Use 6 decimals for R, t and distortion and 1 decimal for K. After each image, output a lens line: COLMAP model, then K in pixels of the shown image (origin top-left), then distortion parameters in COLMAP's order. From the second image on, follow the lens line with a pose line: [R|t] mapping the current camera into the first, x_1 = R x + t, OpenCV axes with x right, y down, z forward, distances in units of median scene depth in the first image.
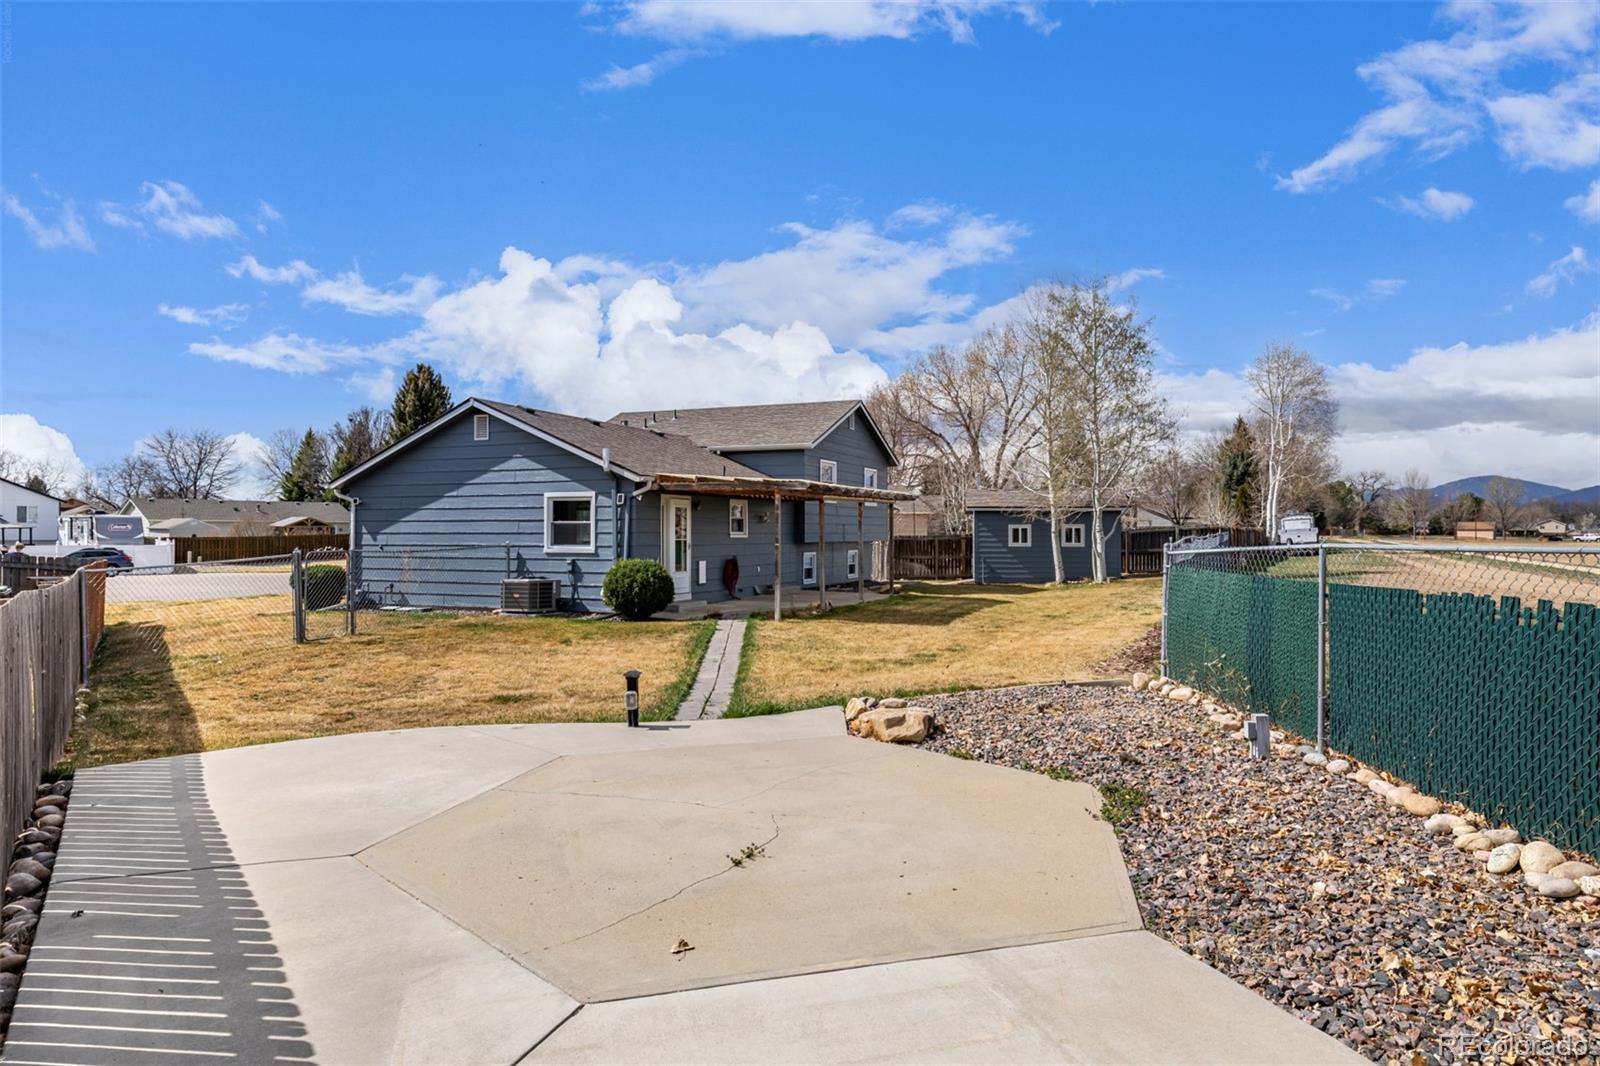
lens RADIAL K [[974.5, 0, 806.9], [0, 974.5, 525.2], [0, 0, 1]] dist [-0.006075, -0.001016]
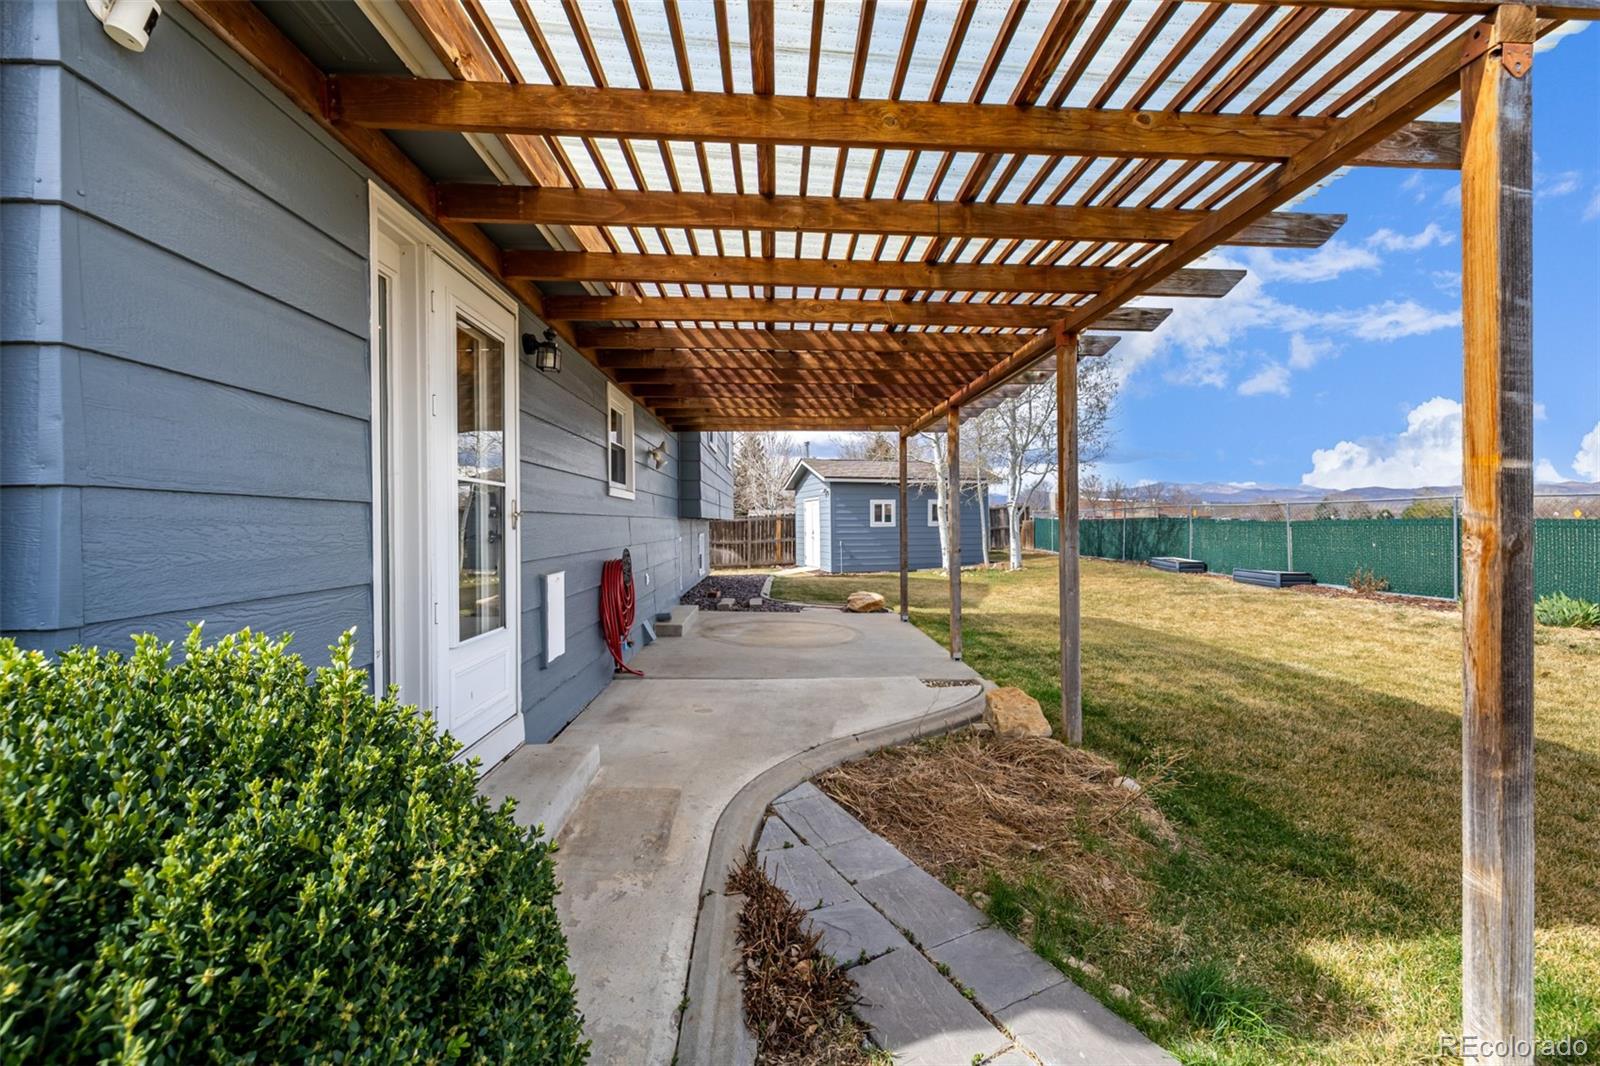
lens RADIAL K [[670.3, 0, 801.2], [0, 670.3, 525.5], [0, 0, 1]] dist [0.002891, 0.000443]
pose [[0.908842, -0.008392, 0.417057, -0.126430], [0.004214, 0.999931, 0.010937, 0.023004], [-0.417120, -0.008182, 0.908815, 0.834051]]
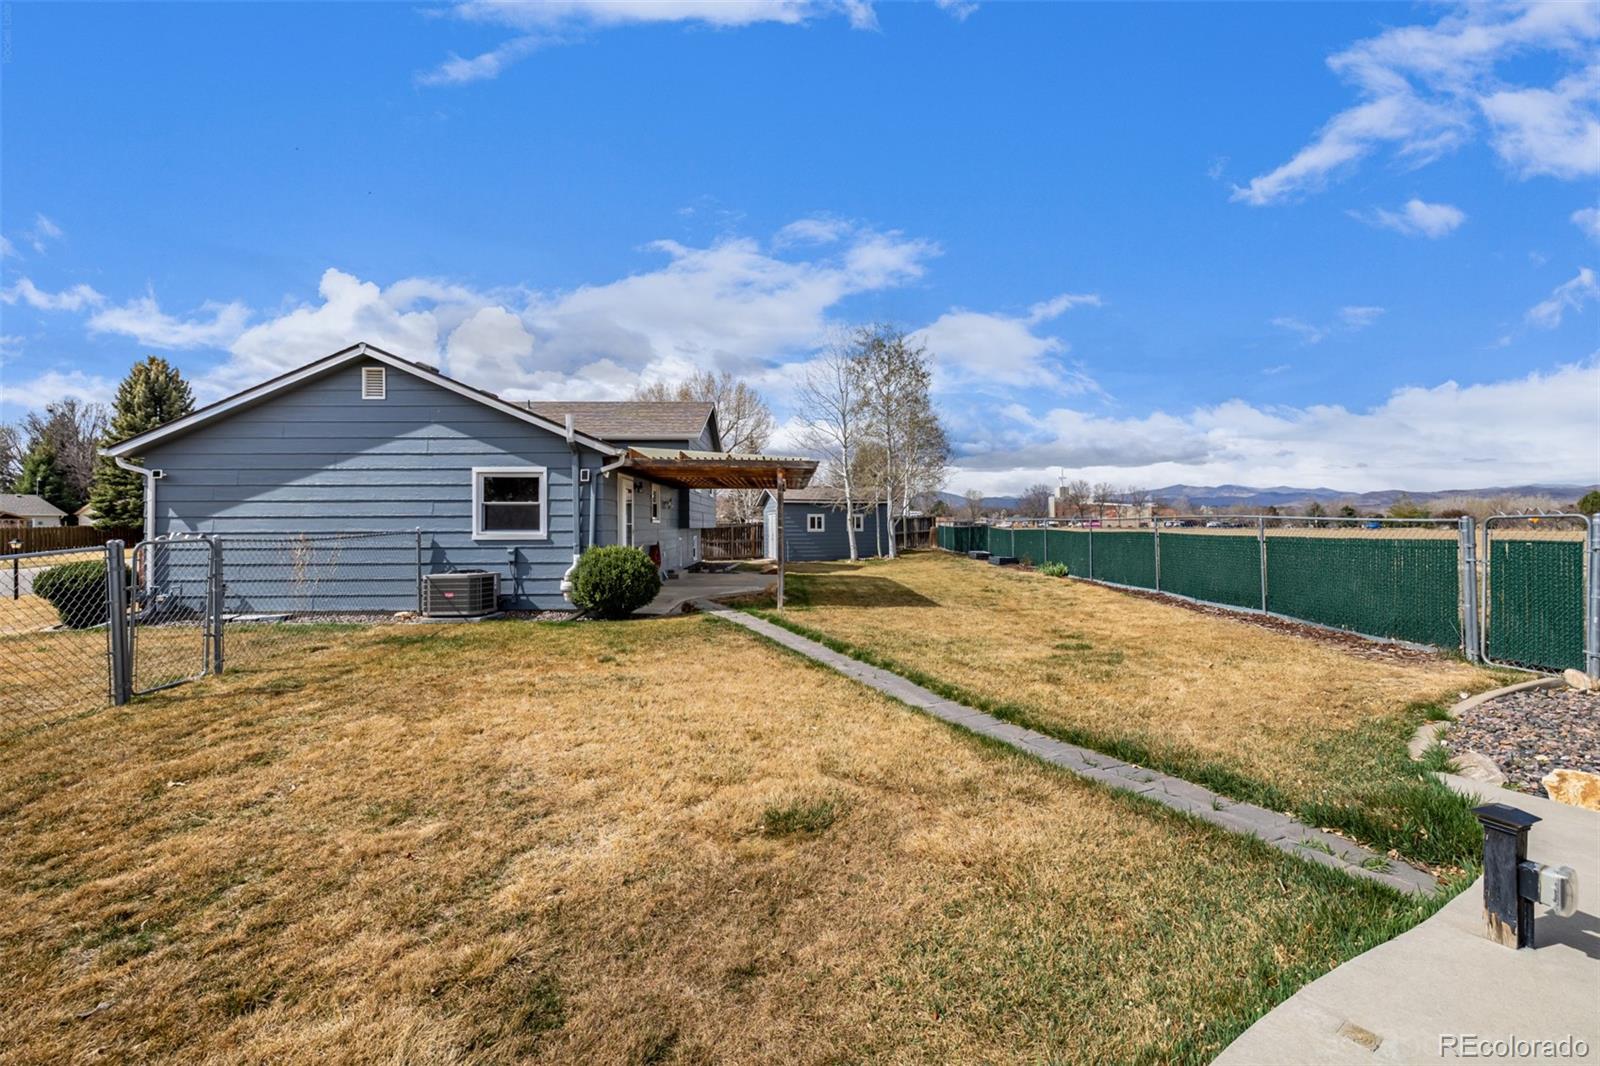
lens RADIAL K [[670.3, 0, 801.2], [0, 670.3, 525.5], [0, 0, 1]] dist [0.002891, 0.000443]
pose [[0.915381, -0.004836, 0.402559, -0.233488], [0.001731, 0.999966, 0.008078, 0.011301], [-0.402584, -0.006698, 0.915358, 0.355837]]
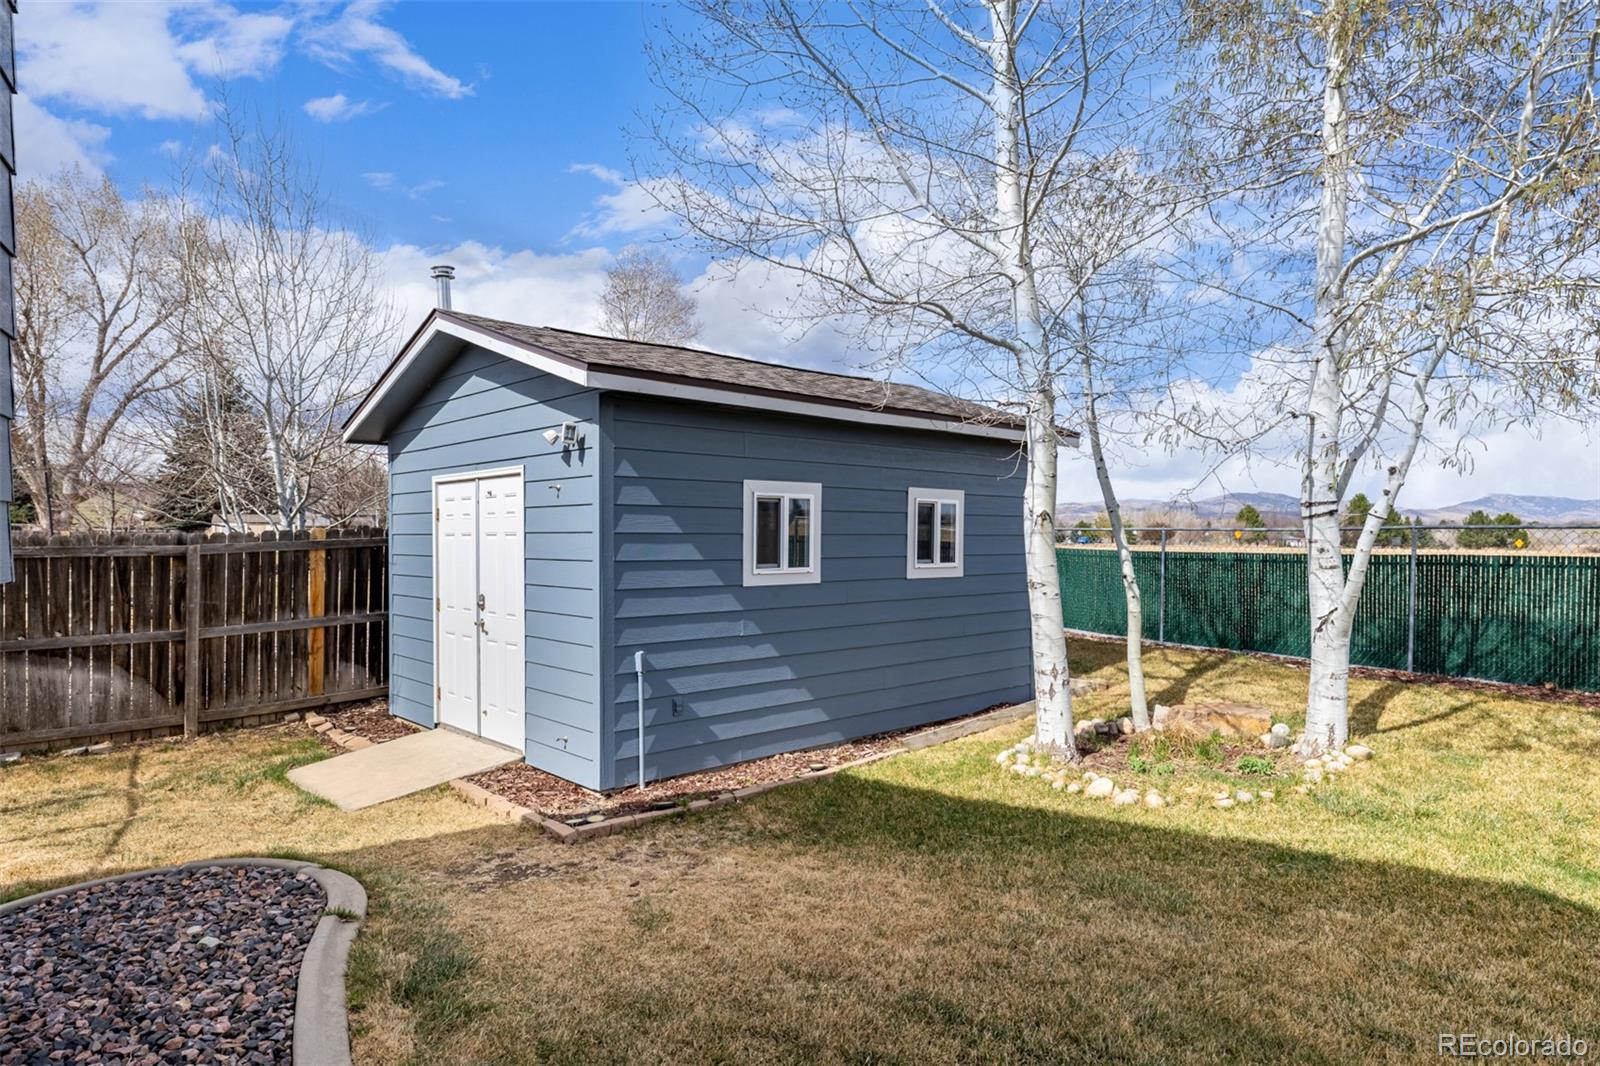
lens RADIAL K [[974.5, 0, 806.9], [0, 974.5, 525.2], [0, 0, 1]] dist [-0.006075, -0.001016]
pose [[0.624804, 0.013687, 0.780661, 0.088533], [-0.008440, 0.999906, -0.010777, 0.017749], [-0.780736, 0.000145, 0.624861, 1.390587]]
